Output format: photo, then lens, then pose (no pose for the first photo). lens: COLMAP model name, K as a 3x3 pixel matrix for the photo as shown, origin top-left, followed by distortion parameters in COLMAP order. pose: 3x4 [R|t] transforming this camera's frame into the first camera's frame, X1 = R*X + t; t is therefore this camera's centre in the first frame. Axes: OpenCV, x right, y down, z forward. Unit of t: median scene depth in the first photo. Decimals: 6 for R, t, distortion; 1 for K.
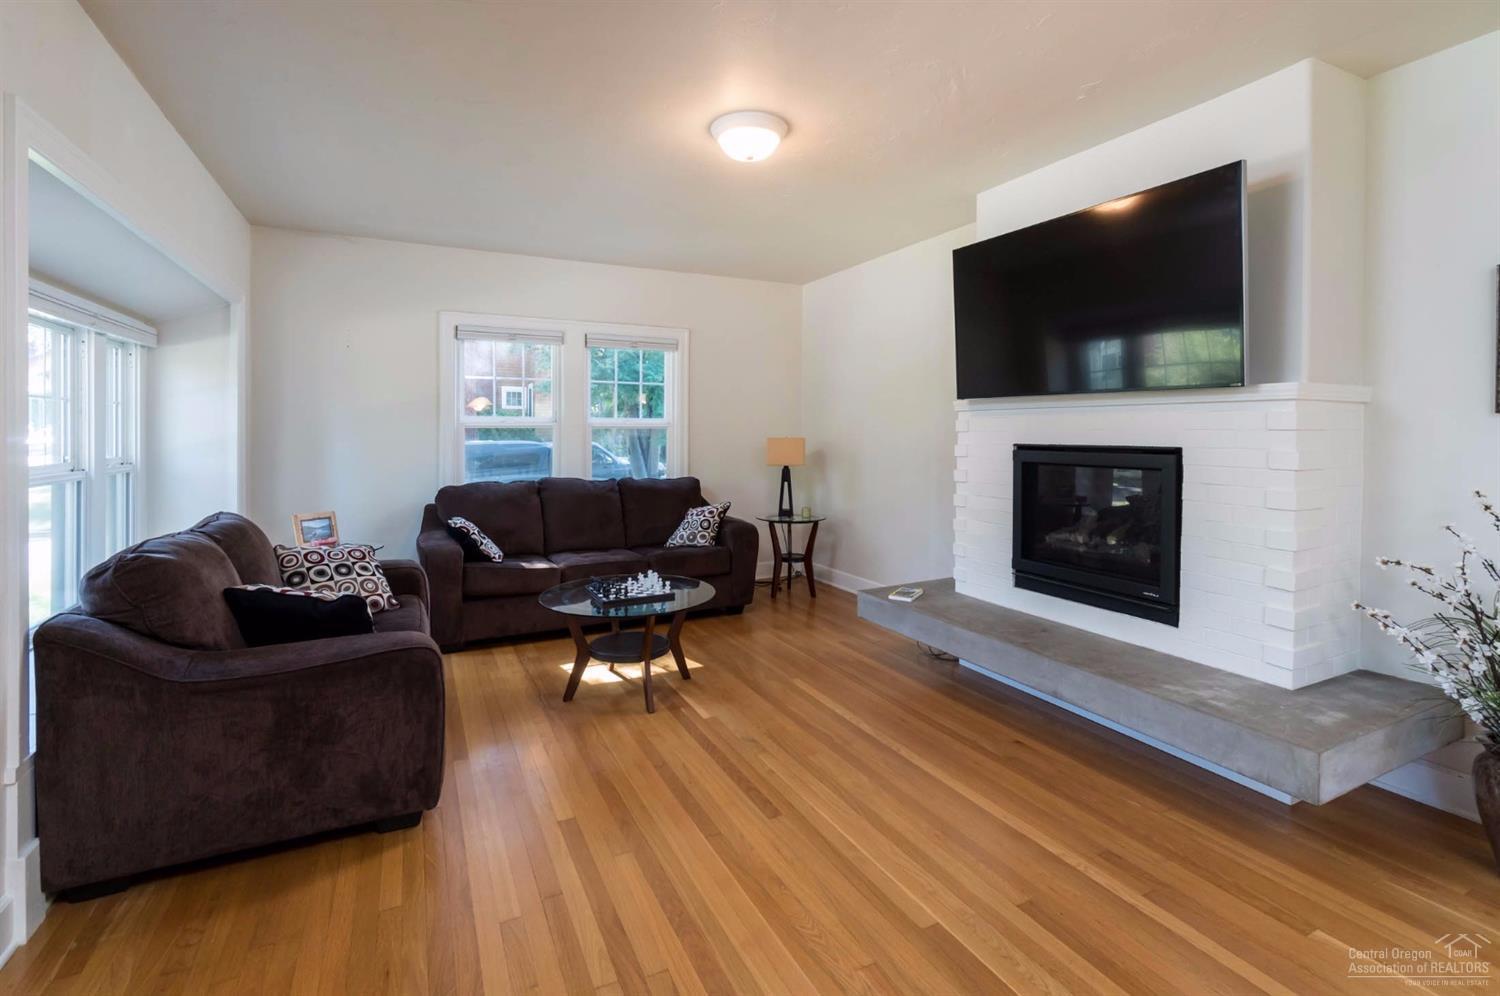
lens RADIAL K [[677.0, 0, 741.5], [0, 677.0, 435.7], [0, 0, 1]] dist [-0.003365, 0.000039]
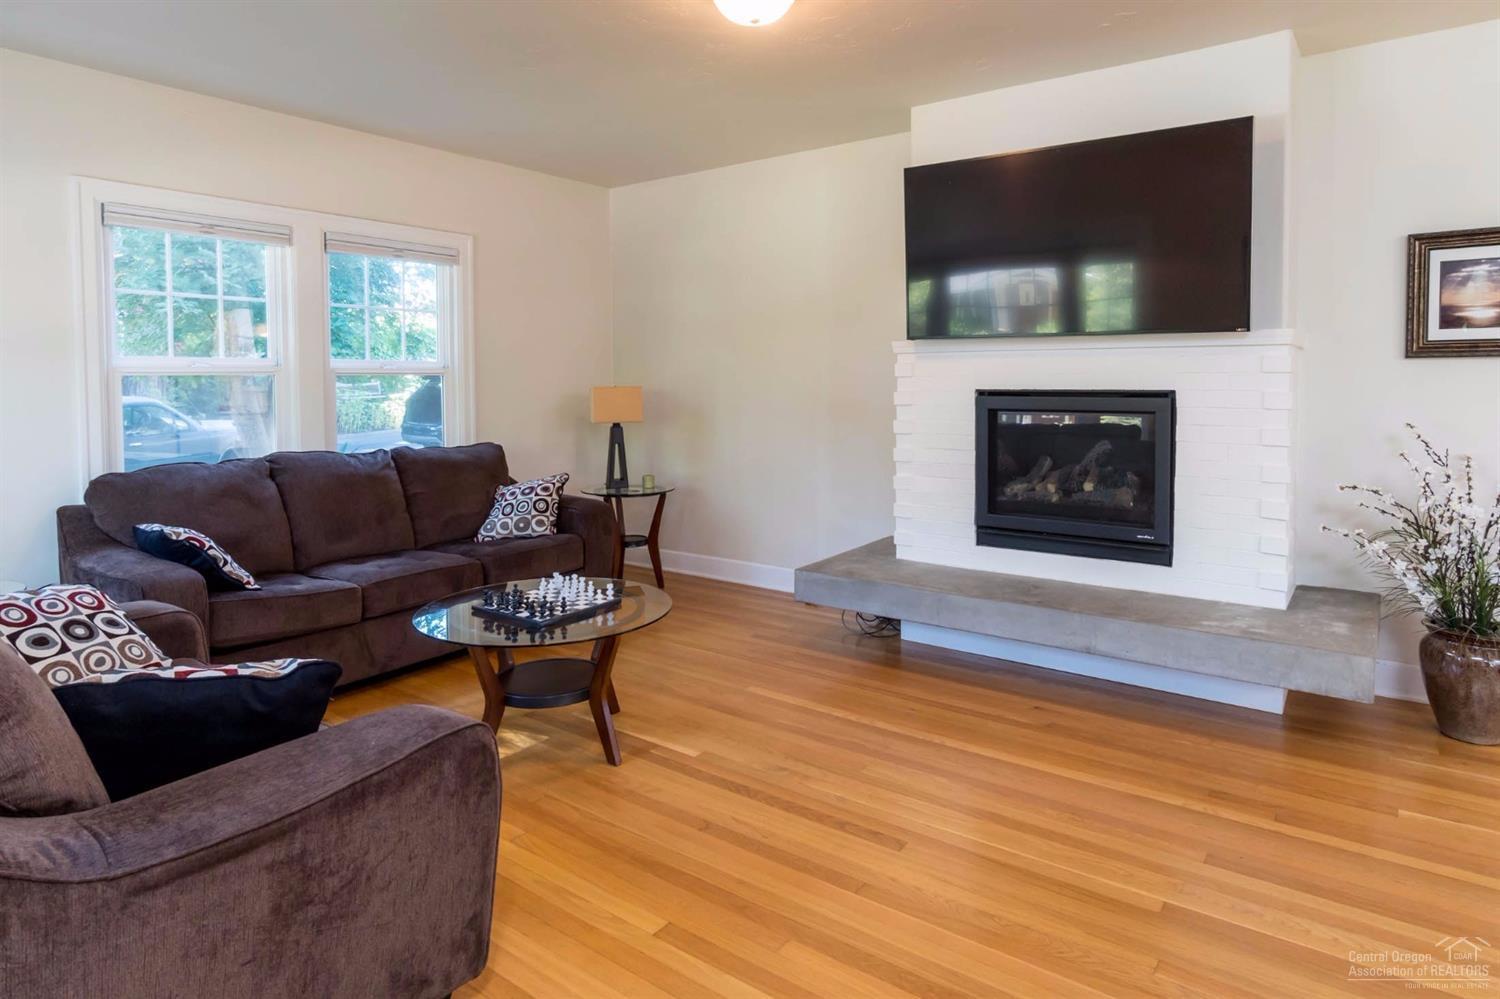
lens RADIAL K [[849.1, 0, 703.1], [0, 849.1, 404.7], [0, 0, 1]] dist [-0.002329, -0.001308]
pose [[0.888439, -0.019665, 0.458573, -0.485586], [0.009078, 0.999639, 0.025278, 0.000286], [-0.458905, -0.018295, 0.888297, 0.162319]]
